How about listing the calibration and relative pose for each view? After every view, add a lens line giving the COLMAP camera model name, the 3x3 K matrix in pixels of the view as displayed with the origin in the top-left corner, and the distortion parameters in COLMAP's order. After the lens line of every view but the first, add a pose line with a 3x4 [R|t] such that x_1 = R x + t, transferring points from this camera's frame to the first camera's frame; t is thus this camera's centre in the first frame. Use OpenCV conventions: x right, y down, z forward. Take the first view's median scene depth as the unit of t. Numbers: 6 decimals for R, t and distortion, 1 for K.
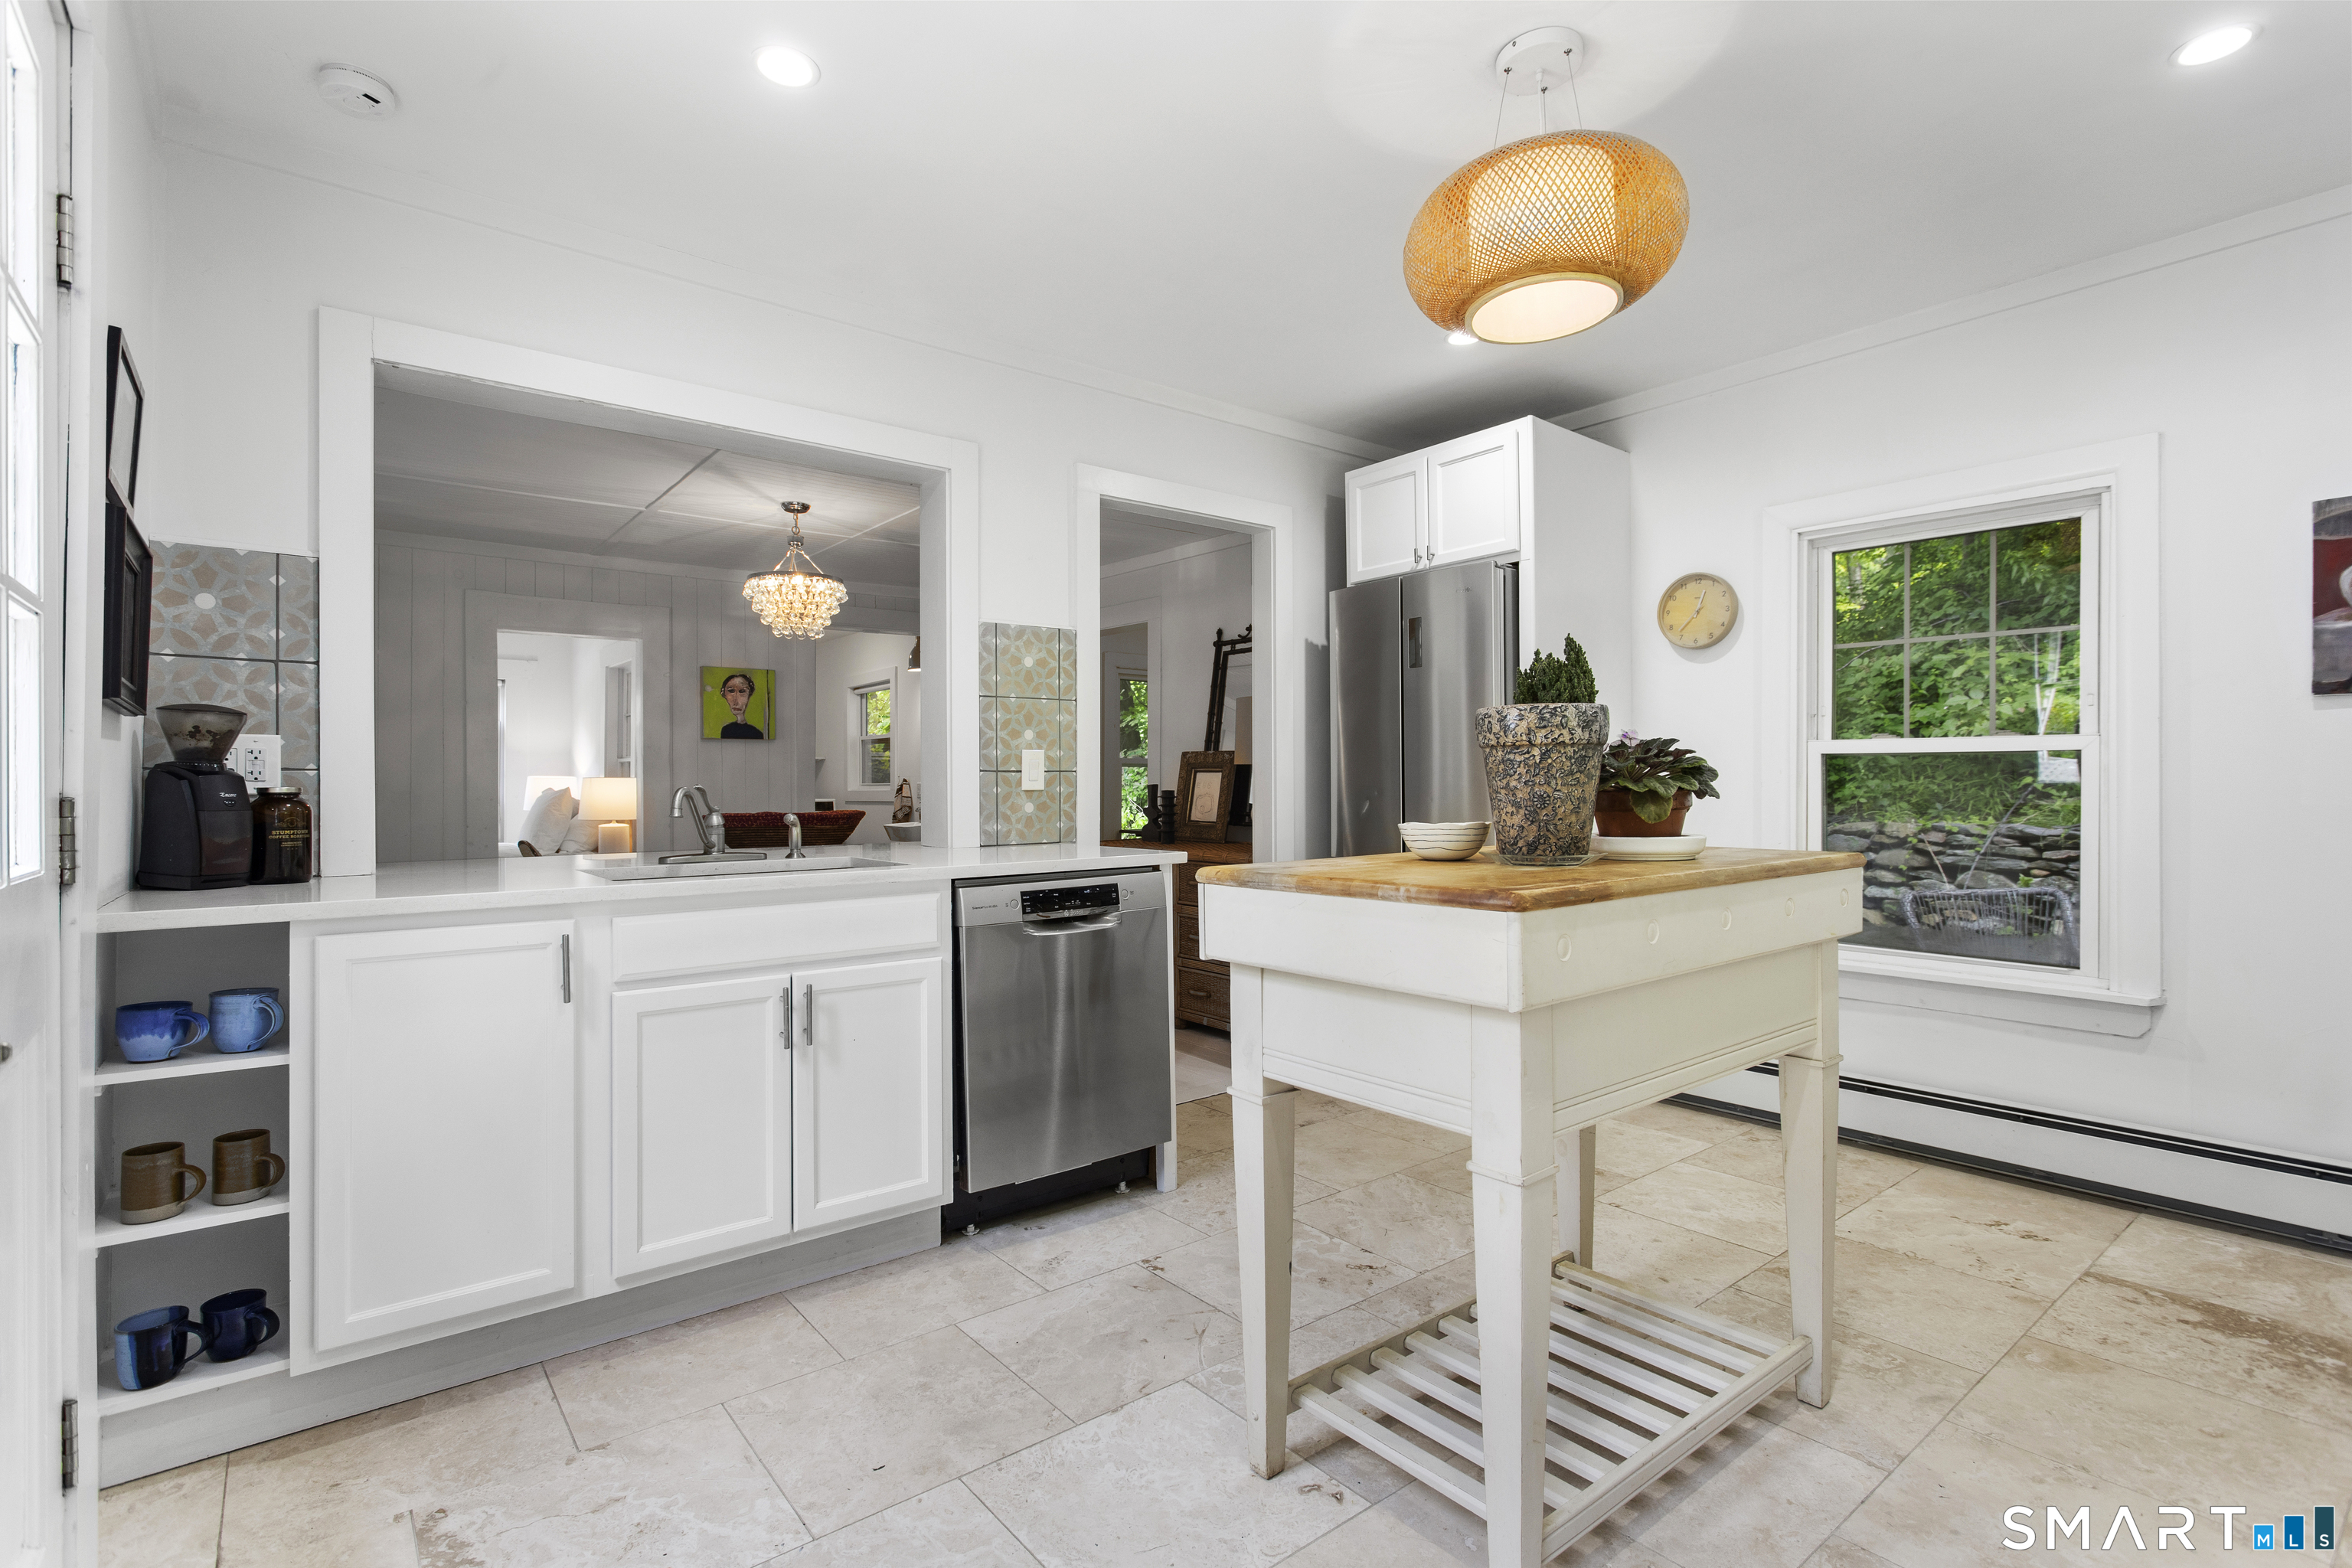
lens RADIAL K [[1141.7, 0, 1176.0], [0, 1141.7, 784.0], [0, 0, 1]] dist [0.001845, 0.000276]
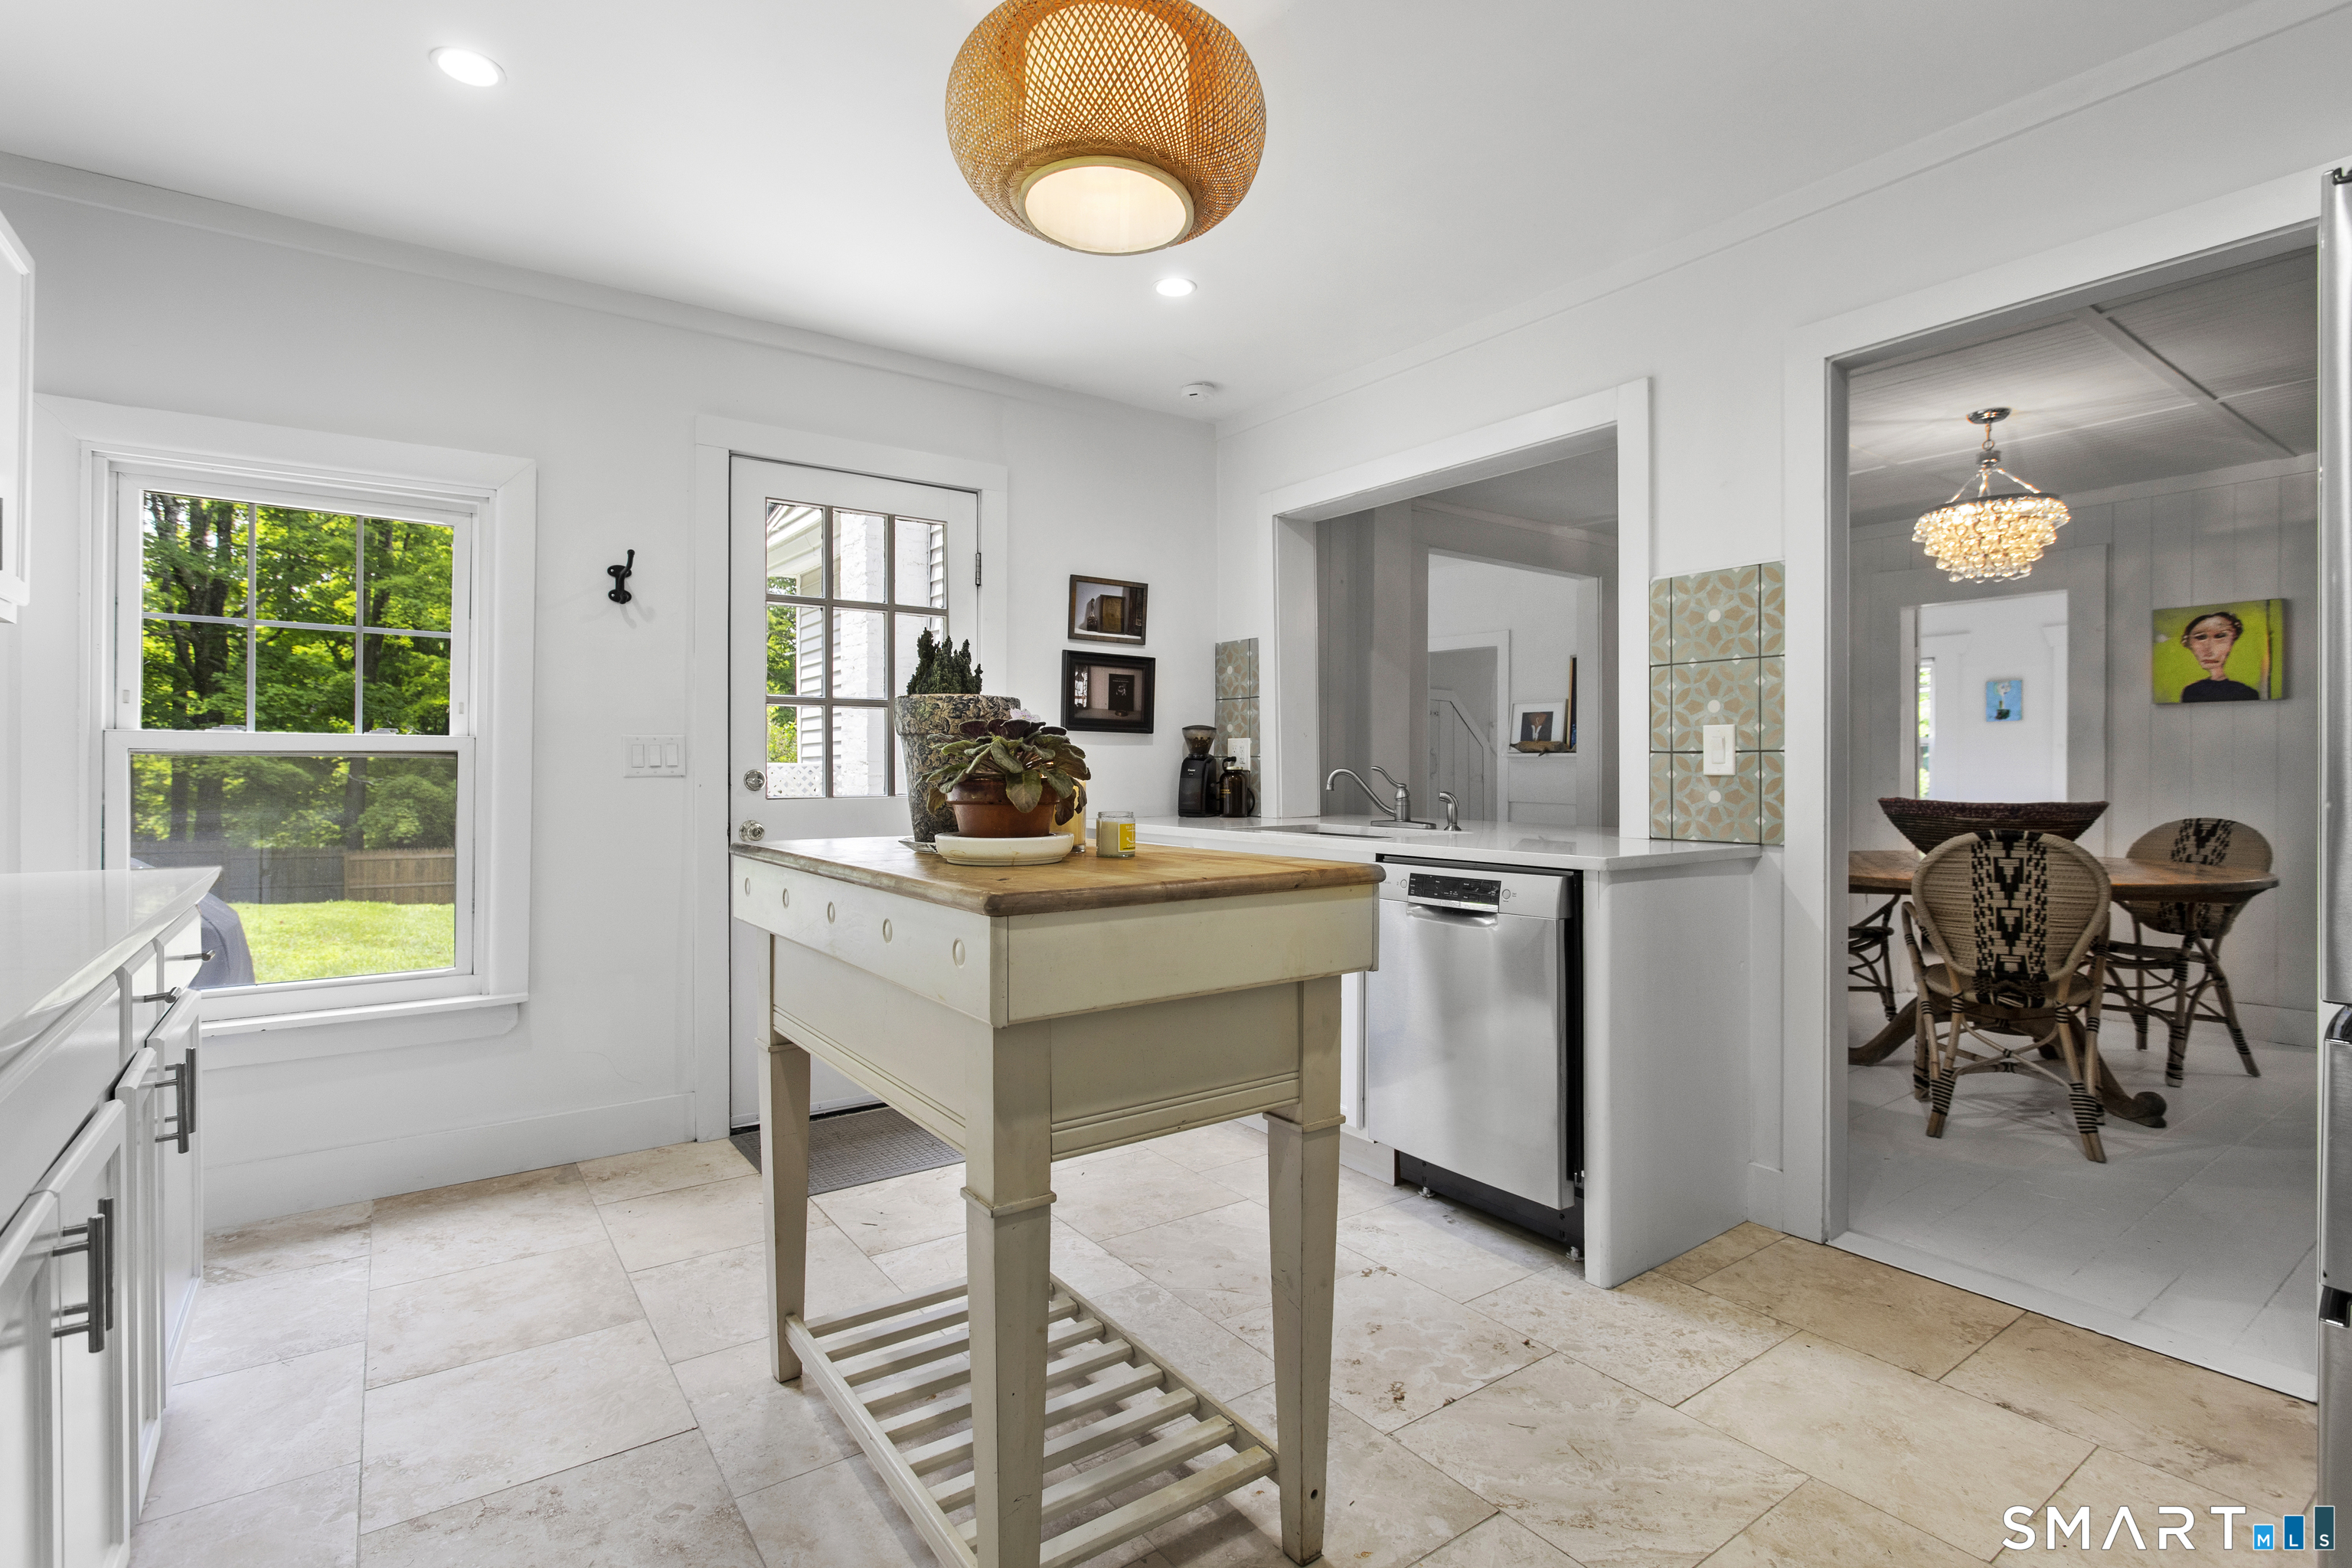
lens RADIAL K [[1124.8, 0, 1135.6], [0, 1124.8, 773.9], [0, 0, 1]] dist [0.002992, 0.000388]
pose [[-0.090895, 0.013471, -0.995769, 0.701552], [0.000995, 0.999909, 0.013436, -0.006598], [0.995860, 0.000231, -0.090900, 0.667502]]
